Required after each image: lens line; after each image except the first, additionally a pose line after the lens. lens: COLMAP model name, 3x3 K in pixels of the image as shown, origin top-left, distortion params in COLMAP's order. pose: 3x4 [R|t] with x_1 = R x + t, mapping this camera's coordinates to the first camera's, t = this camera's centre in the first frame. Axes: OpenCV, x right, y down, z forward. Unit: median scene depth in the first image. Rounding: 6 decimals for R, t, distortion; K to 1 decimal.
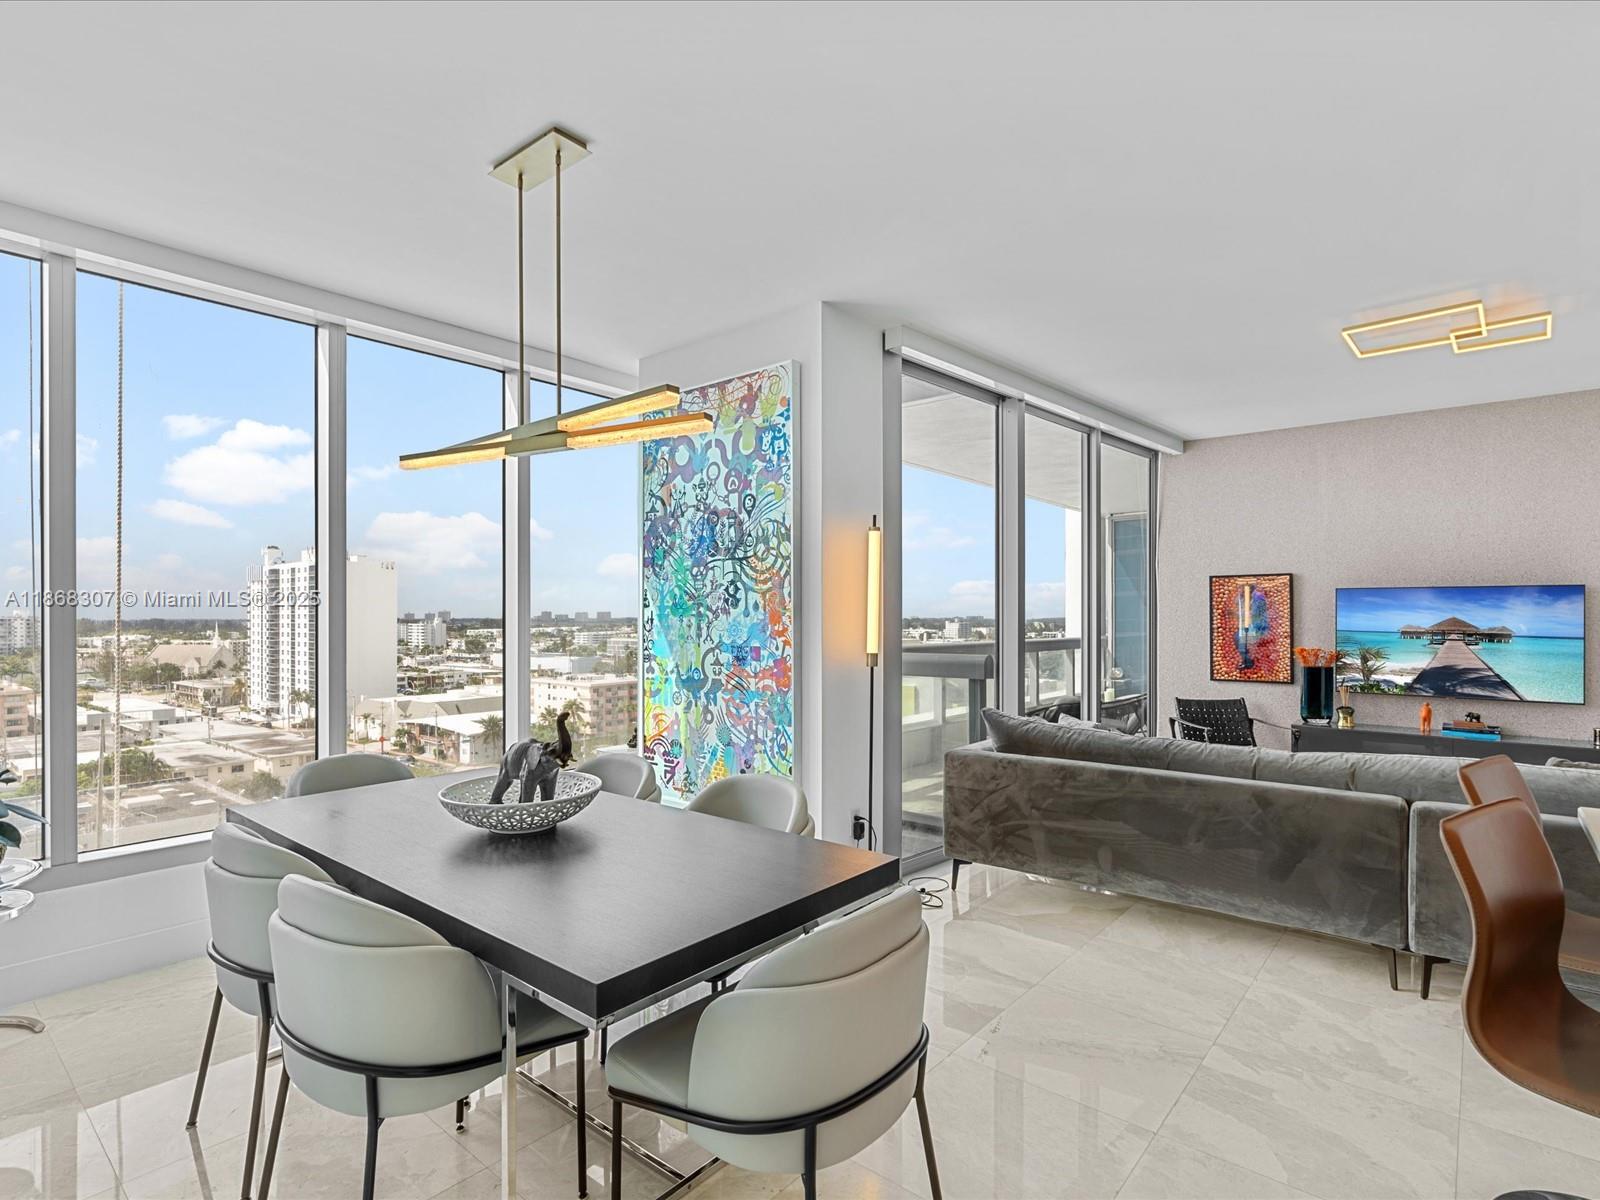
lens RADIAL K [[819.0, 0, 790.5], [0, 819.0, 609.6], [0, 0, 1]] dist [-0.001255, -0.000180]
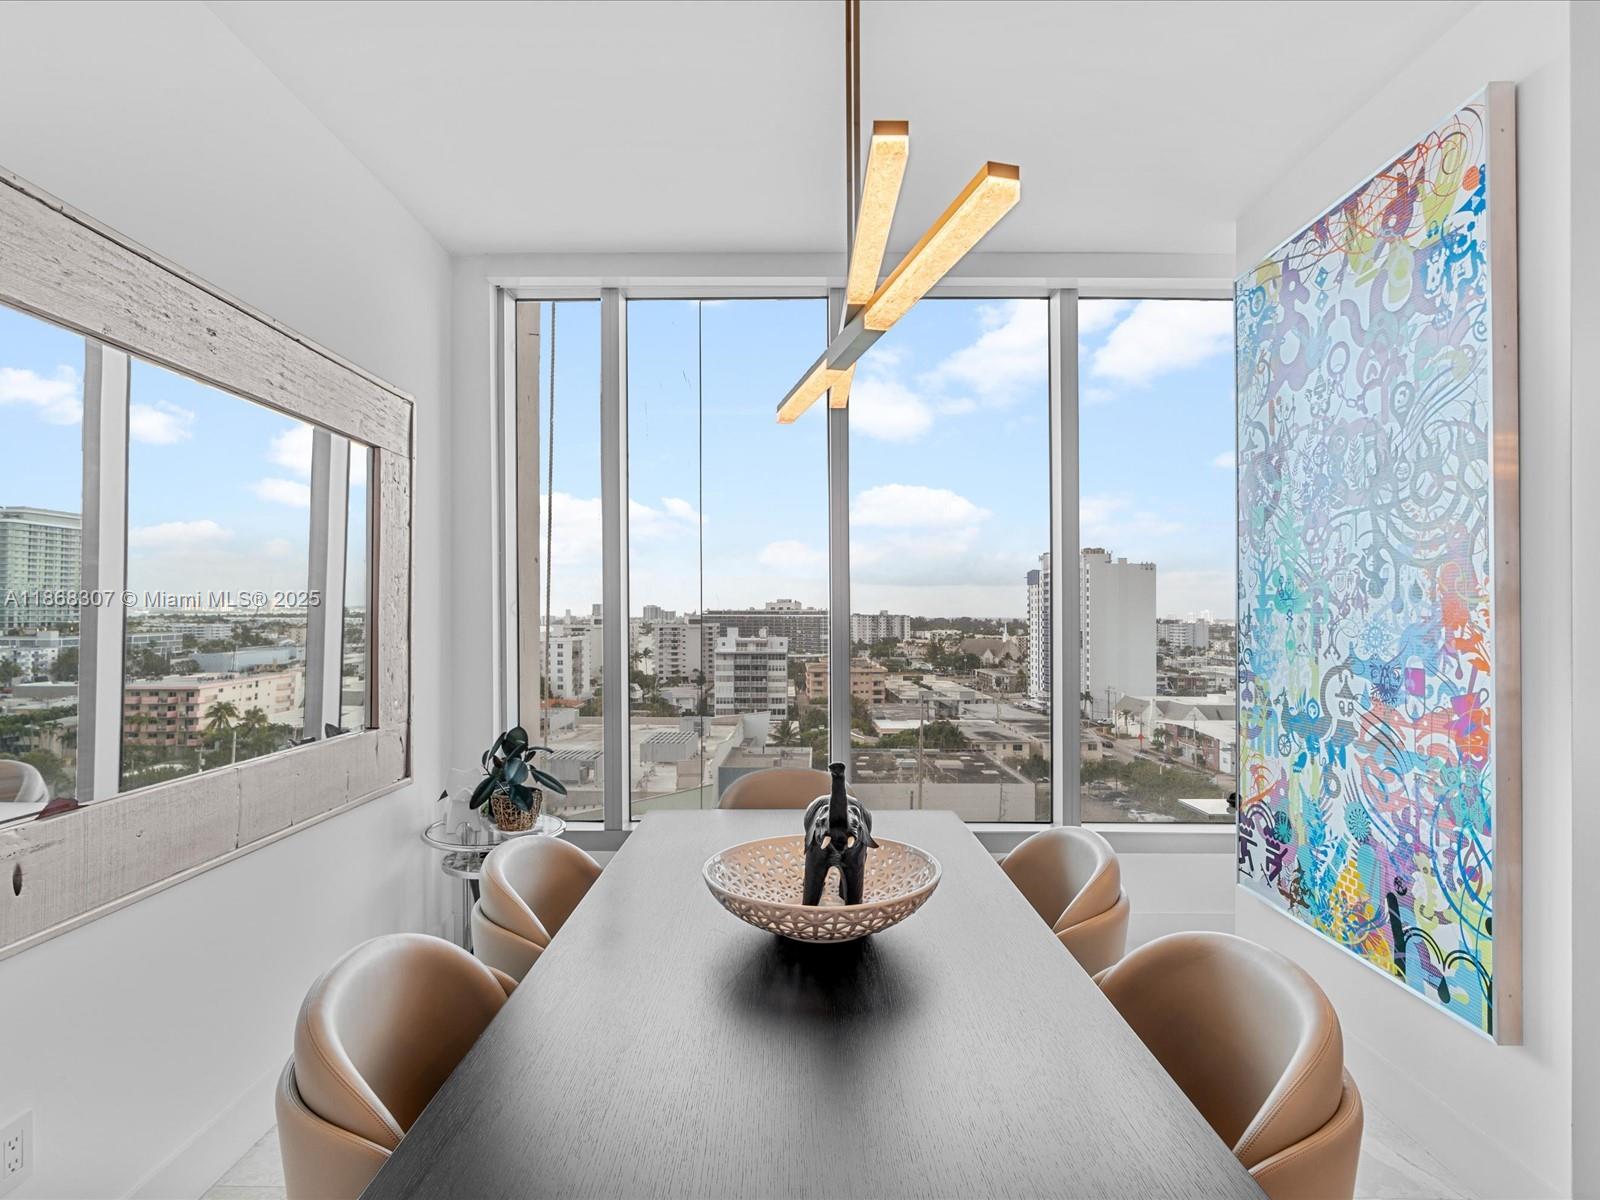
lens RADIAL K [[819.0, 0, 790.5], [0, 819.0, 609.6], [0, 0, 1]] dist [-0.001255, -0.000180]
pose [[0.642650, 0.000280, -0.766160, 0.096717], [-0.000645, 1.000000, -0.000175, 0.007108], [0.766160, 0.000607, 0.642650, 0.332138]]
